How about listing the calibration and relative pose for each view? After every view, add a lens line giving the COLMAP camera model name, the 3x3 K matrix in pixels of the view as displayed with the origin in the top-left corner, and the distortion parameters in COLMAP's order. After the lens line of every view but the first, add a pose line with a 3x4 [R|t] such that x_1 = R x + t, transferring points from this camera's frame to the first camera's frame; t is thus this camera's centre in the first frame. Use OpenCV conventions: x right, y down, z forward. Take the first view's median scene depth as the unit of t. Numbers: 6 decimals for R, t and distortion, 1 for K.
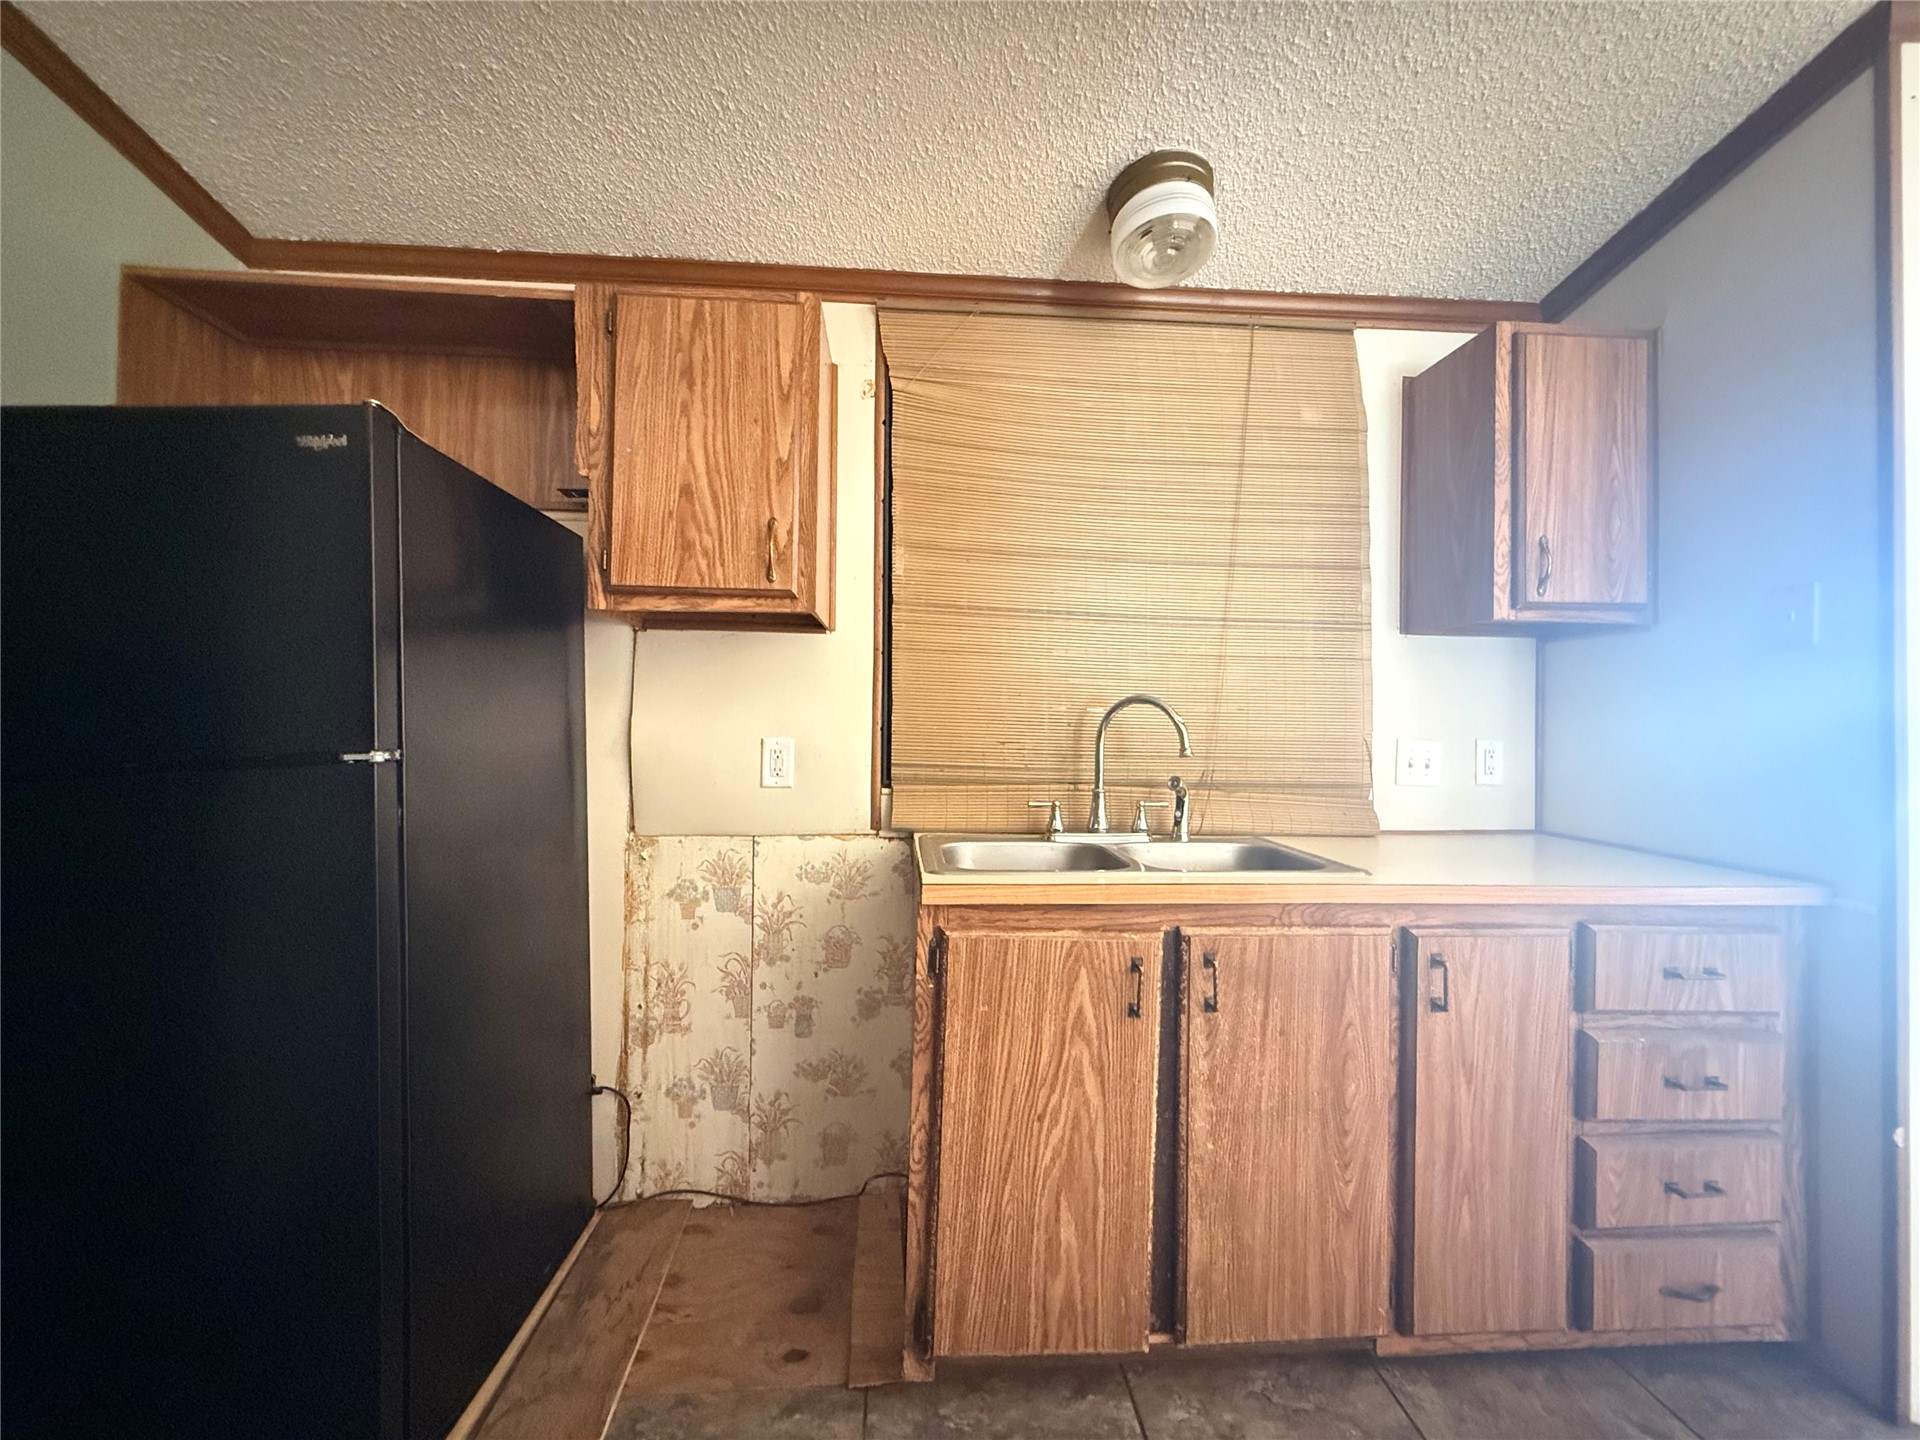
lens RADIAL K [[766.3, 0, 960.0], [0, 766.3, 720.0], [0, 0, 1]] dist [-0.000945, 0.000163]
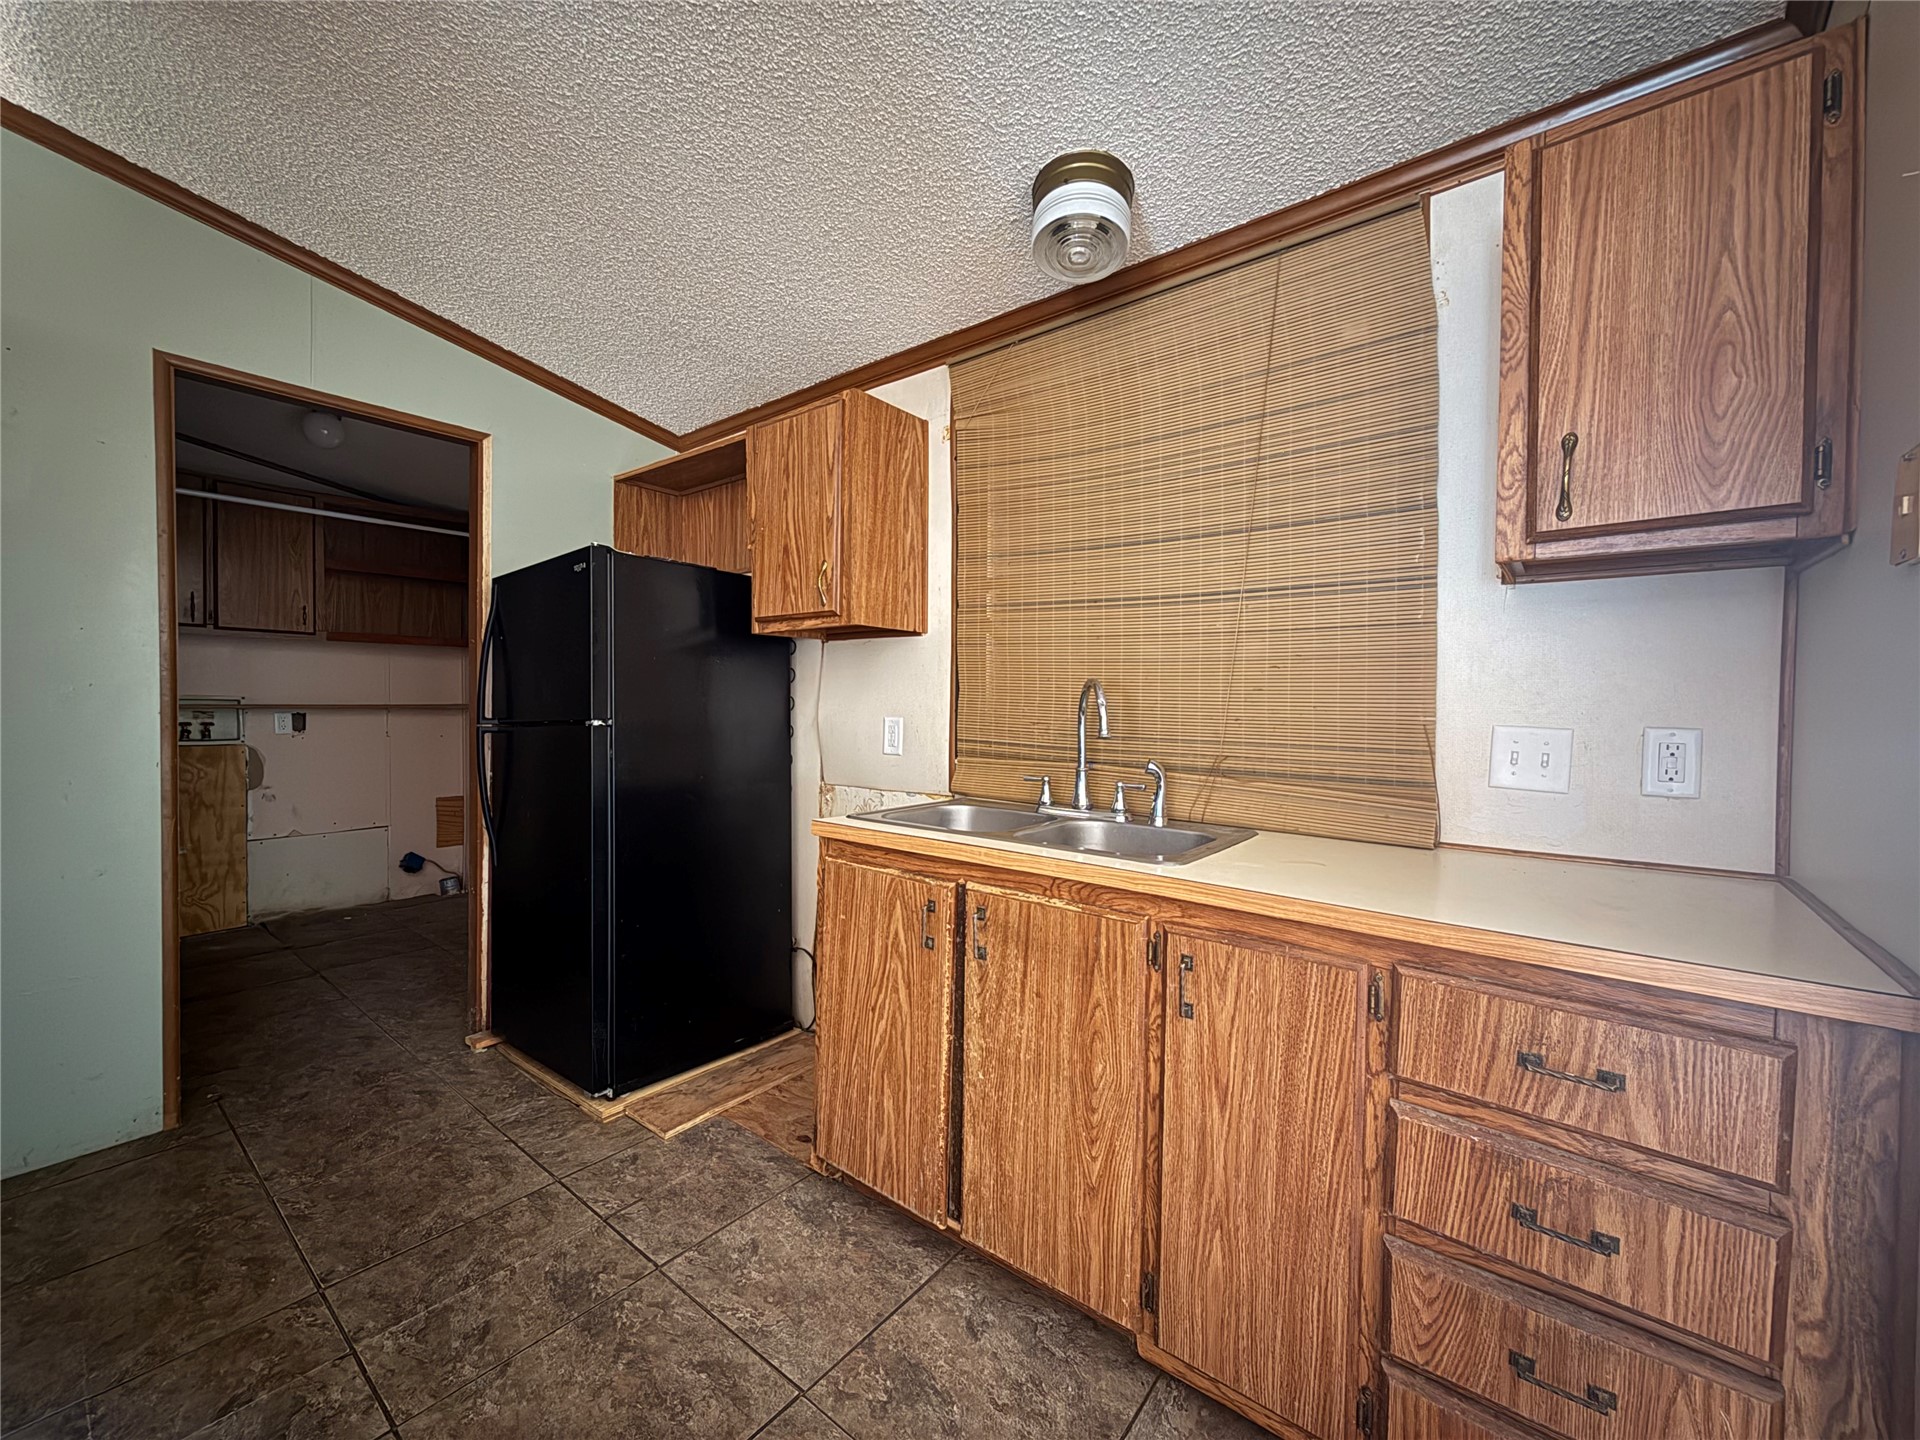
lens RADIAL K [[764.0, 0, 954.0], [0, 764.0, 720.7], [0, 0, 1]] dist [0.000402, 0.000527]
pose [[0.737572, 0.010742, -0.675183, 1.028171], [0.003474, 0.999800, 0.019701, 0.005235], [0.675260, -0.016877, 0.737387, 0.139355]]
